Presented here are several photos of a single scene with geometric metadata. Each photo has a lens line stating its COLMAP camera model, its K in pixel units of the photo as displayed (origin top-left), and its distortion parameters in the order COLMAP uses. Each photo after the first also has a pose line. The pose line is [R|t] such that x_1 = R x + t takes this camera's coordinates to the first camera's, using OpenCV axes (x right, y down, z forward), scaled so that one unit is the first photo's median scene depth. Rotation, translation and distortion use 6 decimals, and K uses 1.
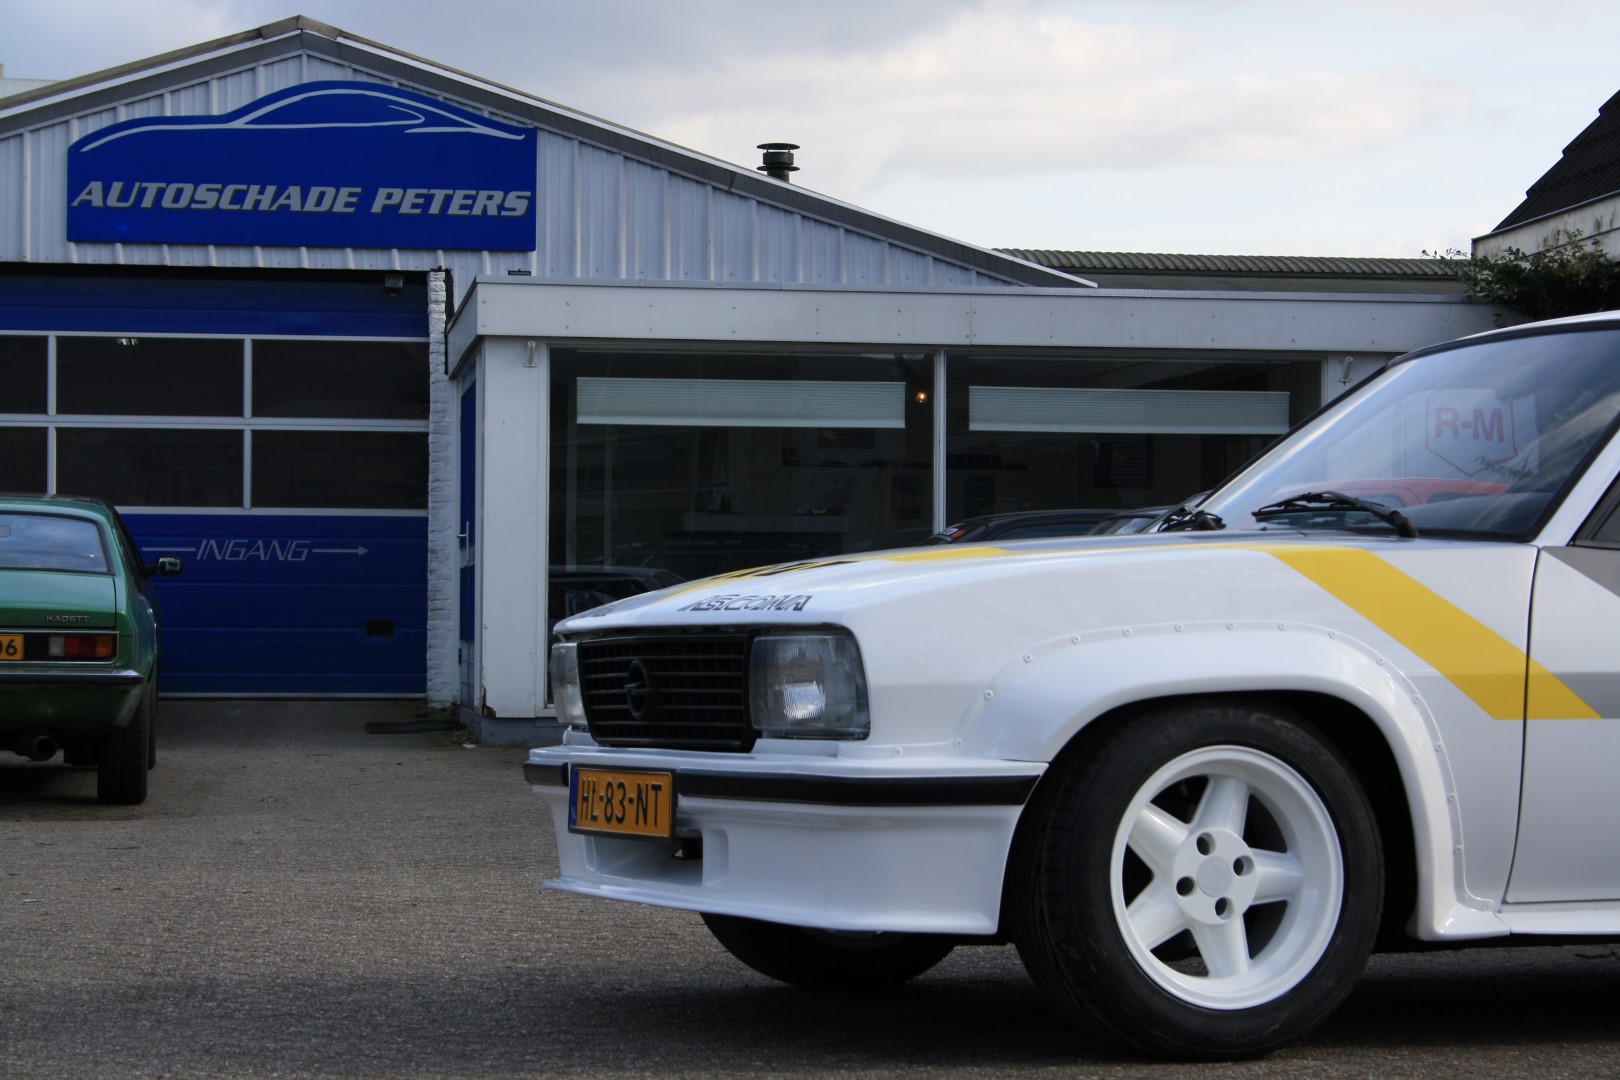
lens RADIAL K [[3894.7, 0, 810.0], [0, 3894.7, 540.0], [0, 0, 1]] dist [0.101383, 0.097120]
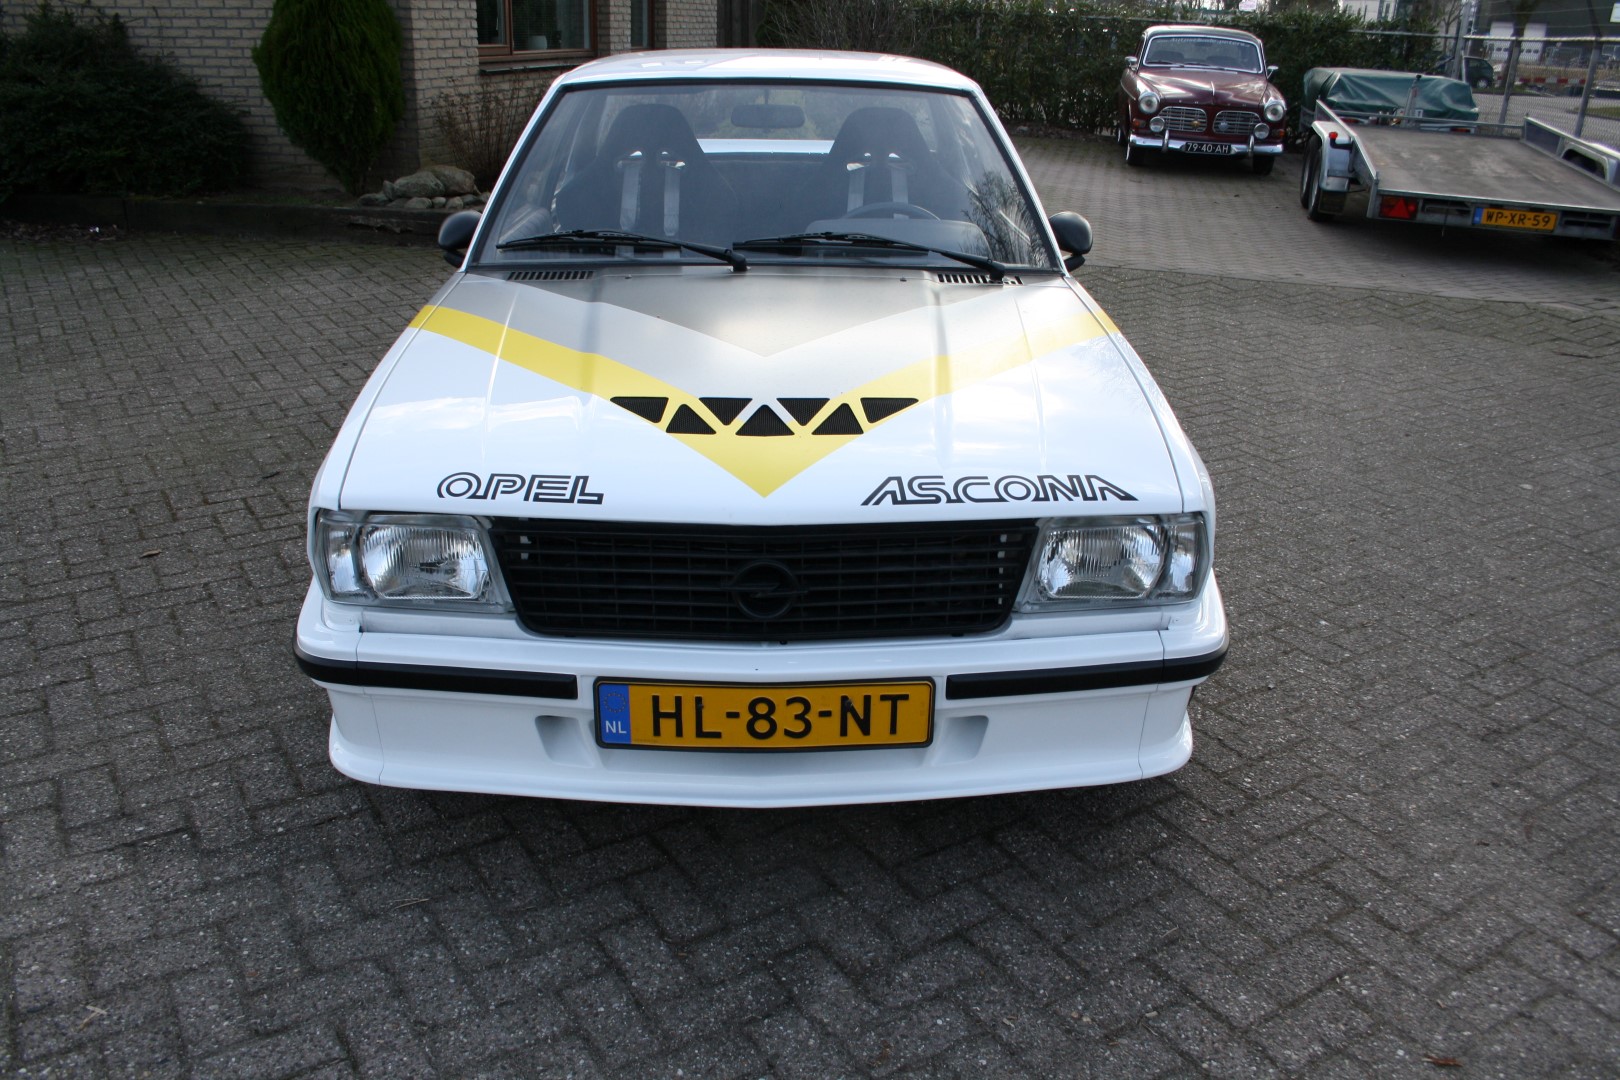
lens RADIAL K [[1335.3, 0, 793.9], [0, 1335.3, 561.9], [0, 0, 1]] dist [-0.125962, 0.103598]
pose [[0.363276, -0.355199, 0.861315, -0.314463], [-0.043667, 0.916967, 0.396567, -0.092455], [-0.930658, -0.181674, 0.317601, 0.938247]]
